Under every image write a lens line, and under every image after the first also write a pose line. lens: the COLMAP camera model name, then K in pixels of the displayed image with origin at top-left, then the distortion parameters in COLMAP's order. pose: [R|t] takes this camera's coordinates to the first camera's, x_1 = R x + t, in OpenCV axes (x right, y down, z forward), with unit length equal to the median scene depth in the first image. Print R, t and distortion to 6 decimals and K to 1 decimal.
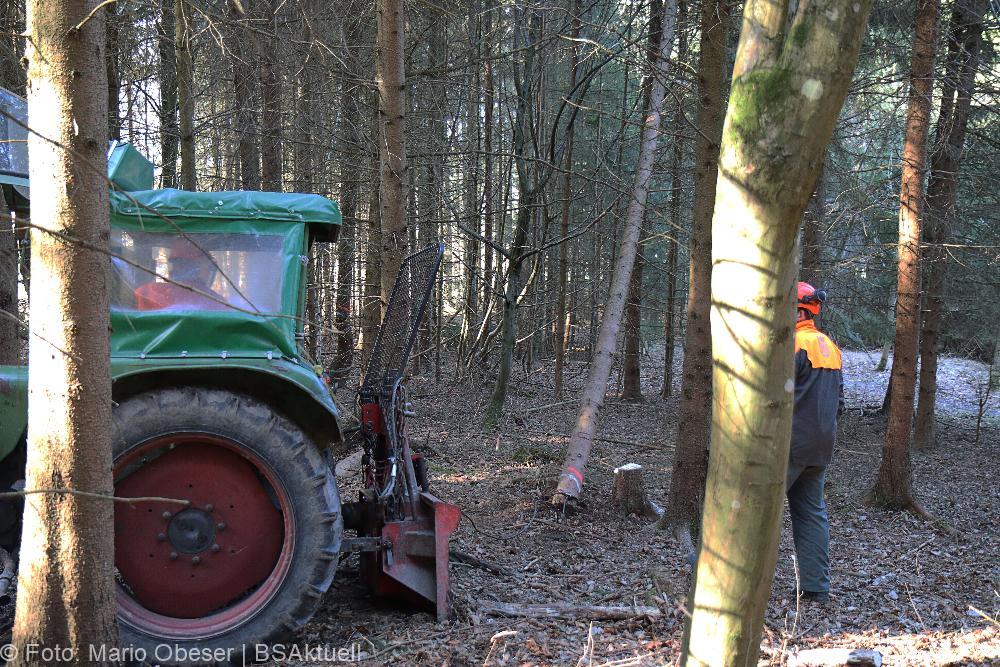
lens RADIAL K [[1081.8, 0, 500.0], [0, 1081.8, 333.5], [0, 0, 1]] dist [-0.005990, -0.007473]
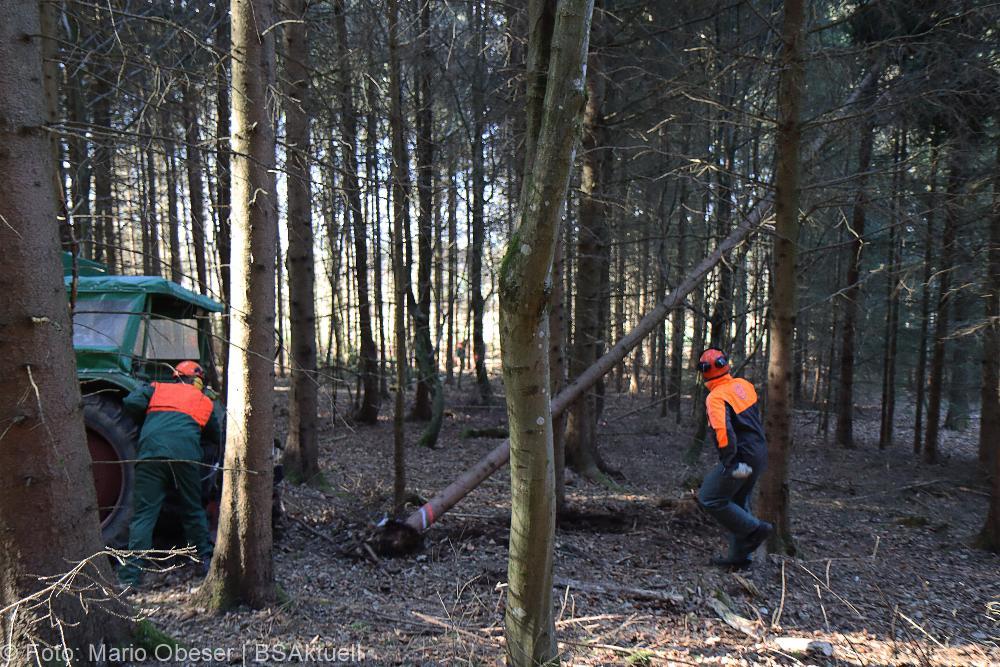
lens RADIAL K [[942.0, 0, 499.0], [0, 942.0, 321.5], [0, 0, 1]] dist [0.029850, -0.006033]
pose [[0.940777, 0.007842, -0.338936, 0.482197], [-0.029011, 0.997928, -0.057436, -0.012961], [0.337784, 0.063867, 0.939054, -0.278544]]
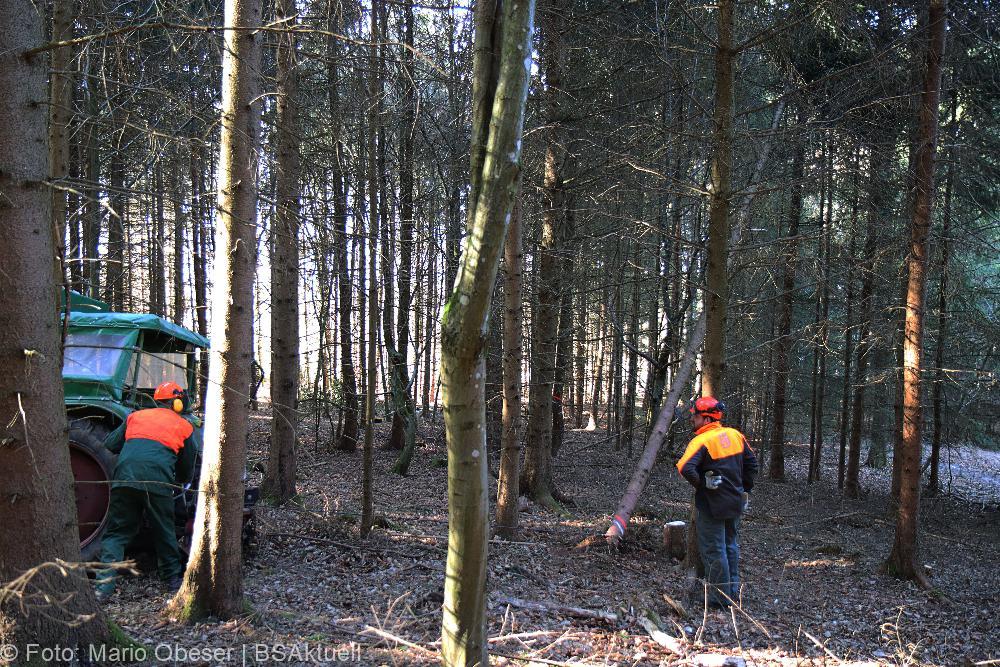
lens RADIAL K [[858.0, 0, 501.6], [0, 858.0, 311.6], [0, 0, 1]] dist [-0.010642, 0.010118]
pose [[0.947861, 0.011338, -0.318484, 0.539778], [-0.050332, 0.992150, -0.114478, -0.018617], [0.314686, 0.124539, 0.940990, -0.284485]]
